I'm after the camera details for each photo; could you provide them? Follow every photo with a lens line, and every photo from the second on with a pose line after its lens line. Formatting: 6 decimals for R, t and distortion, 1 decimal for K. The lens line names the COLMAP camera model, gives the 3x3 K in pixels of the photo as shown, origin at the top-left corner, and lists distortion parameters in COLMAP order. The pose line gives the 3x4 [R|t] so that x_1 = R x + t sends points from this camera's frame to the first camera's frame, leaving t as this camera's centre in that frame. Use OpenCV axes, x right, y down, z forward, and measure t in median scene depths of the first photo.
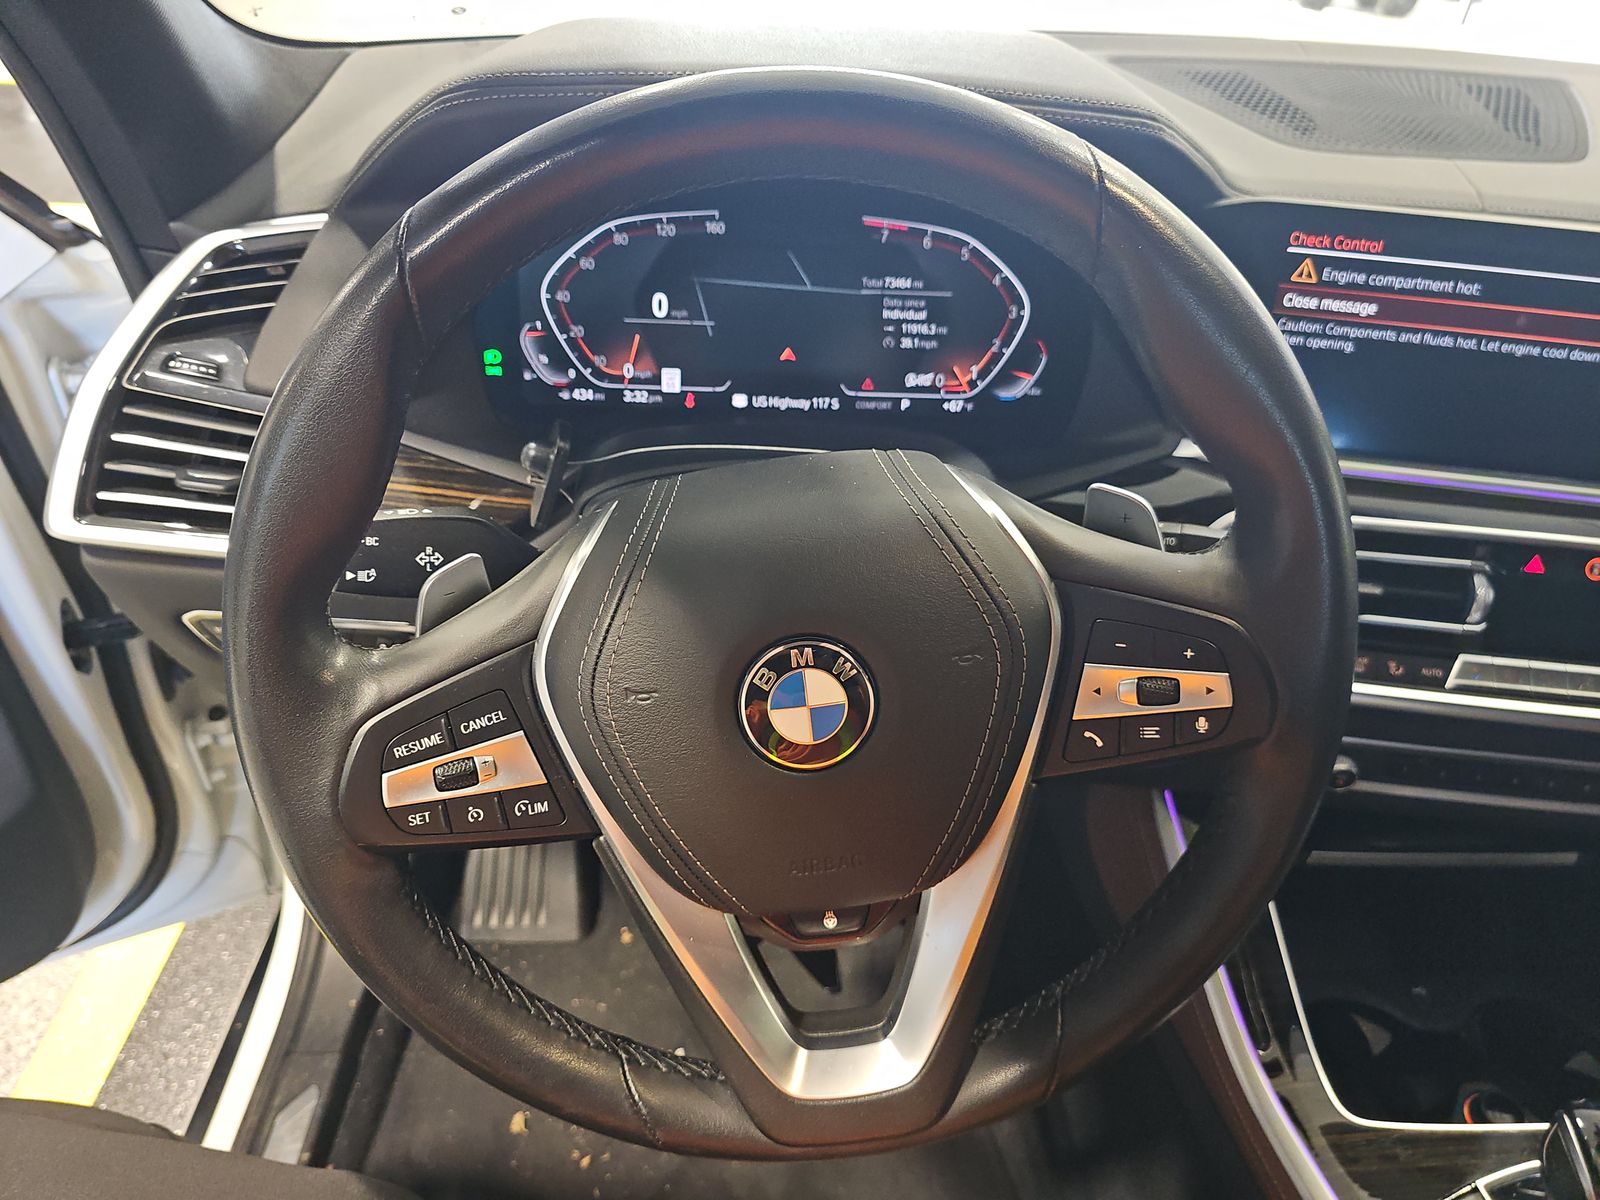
lens RADIAL K [[1075.4, 0, 800.0], [0, 1075.4, 600.0], [0, 0, 1]] dist [0.048425, -0.058939]
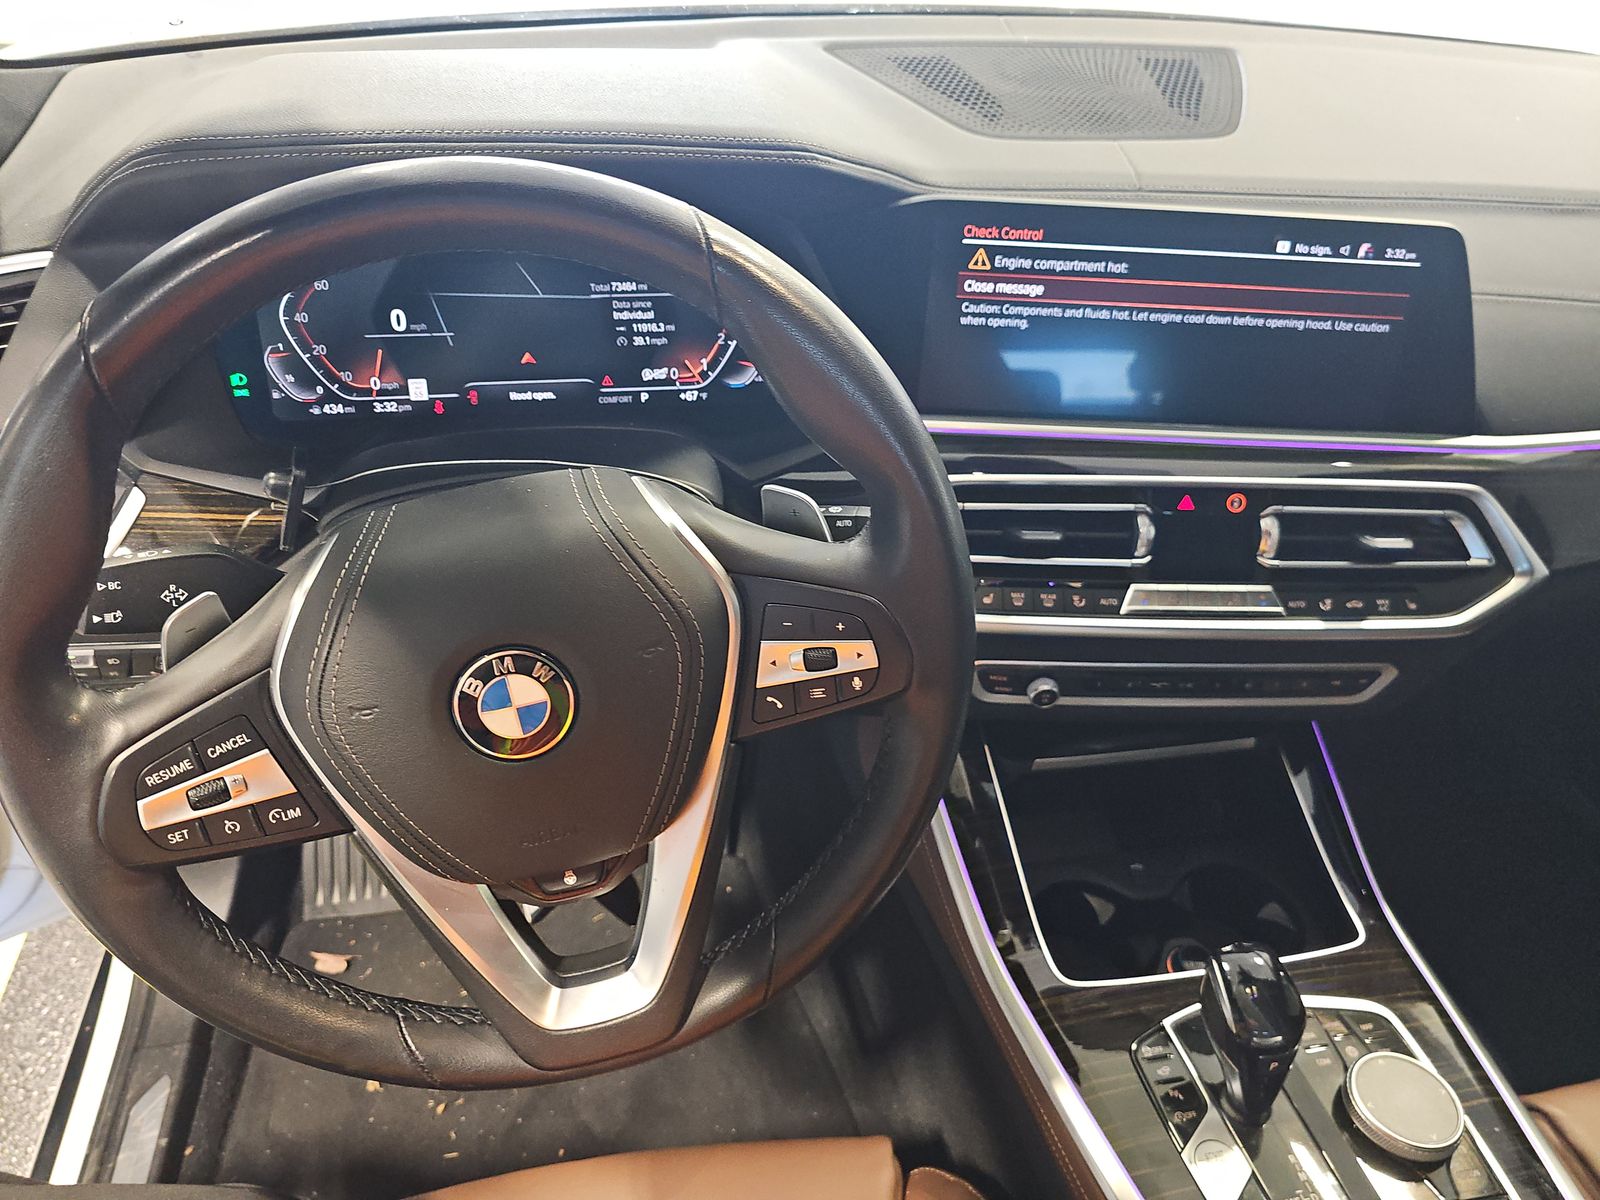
lens RADIAL K [[1059.4, 0, 773.2], [0, 1059.4, 605.5], [0, 0, 1]] dist [0.048681, -0.049760]
pose [[0.990041, -0.089393, 0.108754, 0.098174], [0.082283, 0.994272, 0.068206, -0.037602], [-0.114228, -0.058578, 0.991726, -0.097961]]
